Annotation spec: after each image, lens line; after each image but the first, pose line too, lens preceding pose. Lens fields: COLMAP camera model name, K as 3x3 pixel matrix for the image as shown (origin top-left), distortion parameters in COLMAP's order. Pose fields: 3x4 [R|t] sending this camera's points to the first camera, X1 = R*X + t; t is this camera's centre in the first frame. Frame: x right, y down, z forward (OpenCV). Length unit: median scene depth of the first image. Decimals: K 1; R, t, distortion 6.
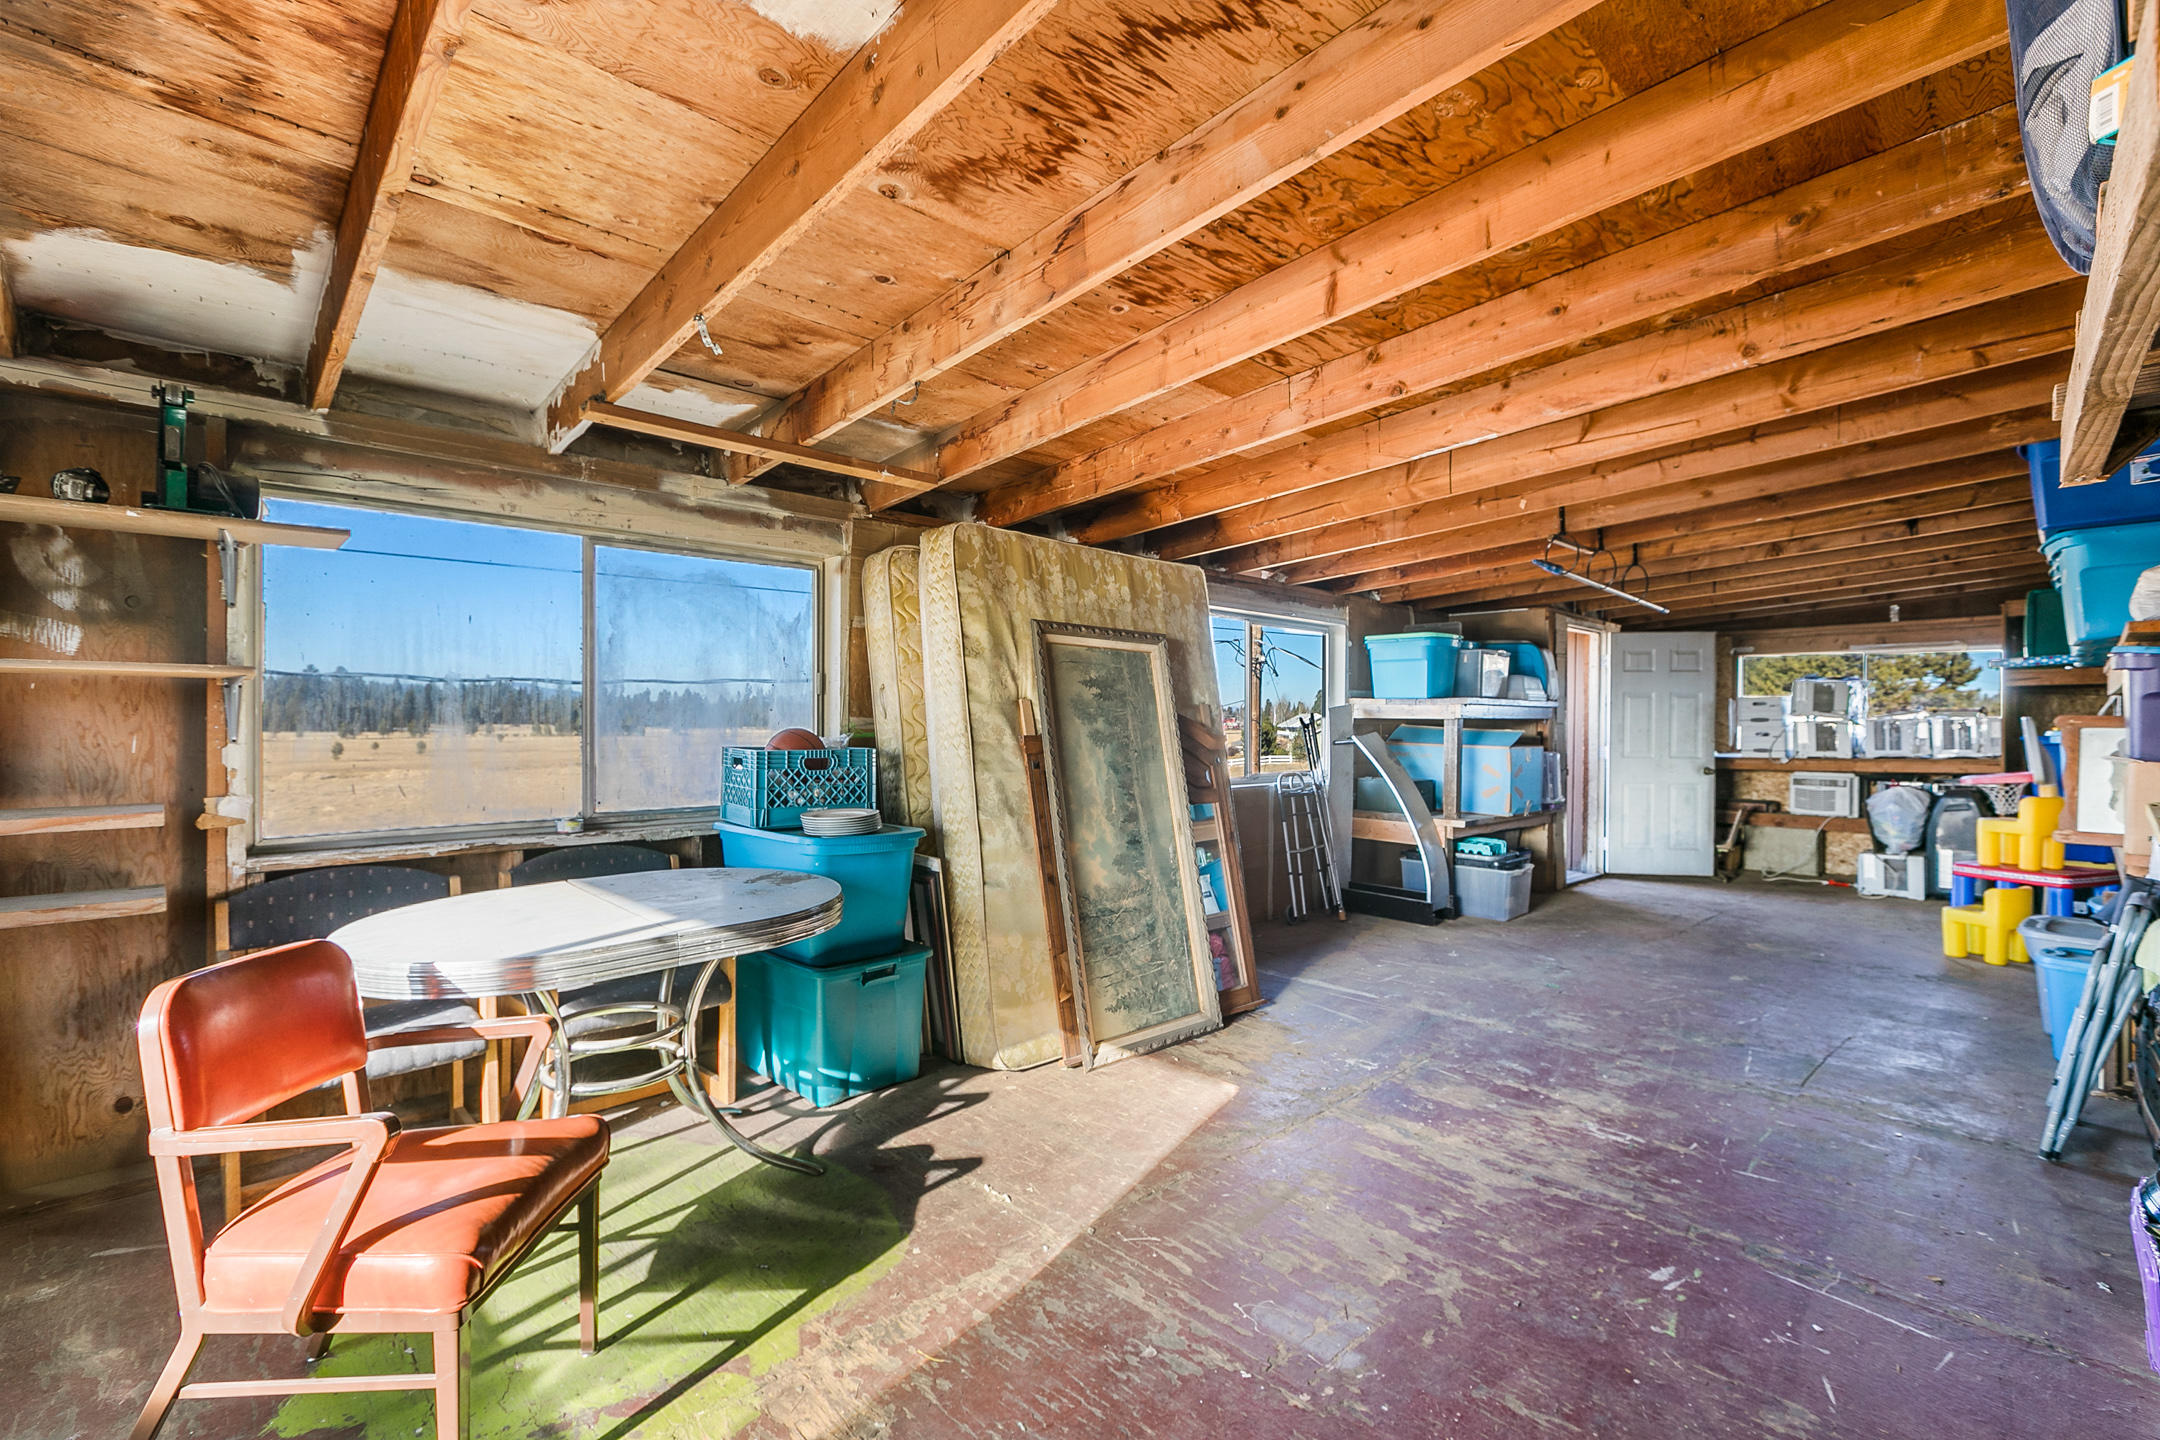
lens RADIAL K [[972.1, 0, 1086.2], [0, 972.1, 729.0], [0, 0, 1]] dist [0.005905, -0.002969]
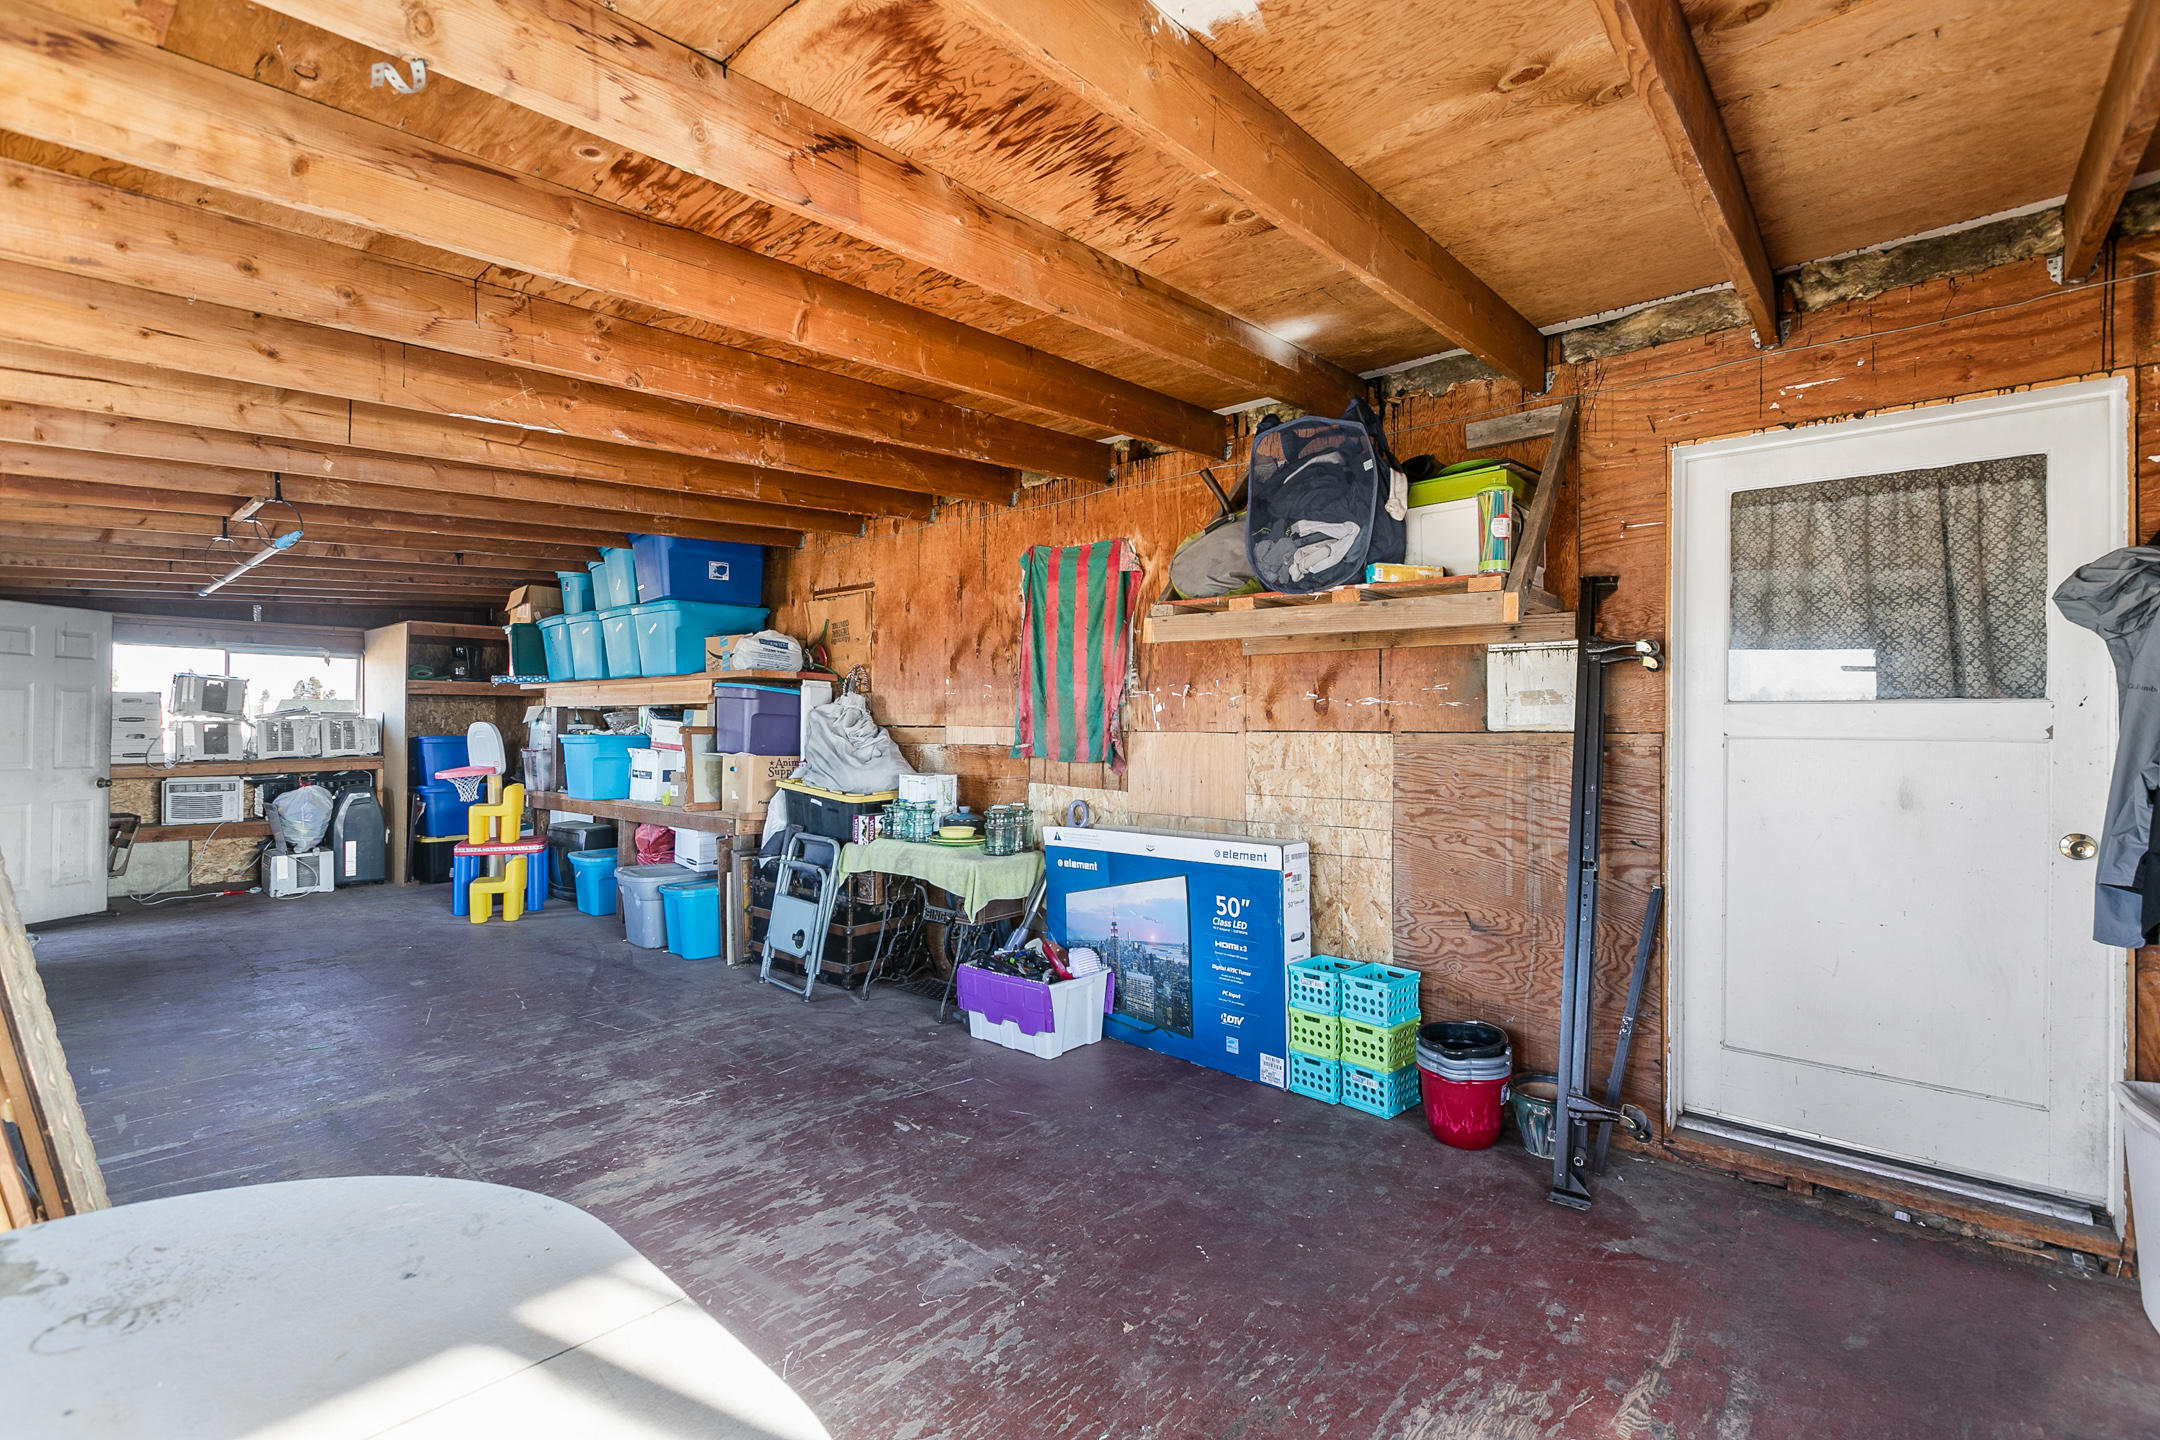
lens RADIAL K [[972.1, 0, 1085.9], [0, 972.1, 722.8], [0, 0, 1]] dist [0.005905, -0.002969]
pose [[-0.108144, 0.001268, 0.994134, -0.560191], [-0.004877, 0.999986, -0.001806, -0.020270], [-0.994123, -0.005044, -0.108136, 0.582155]]
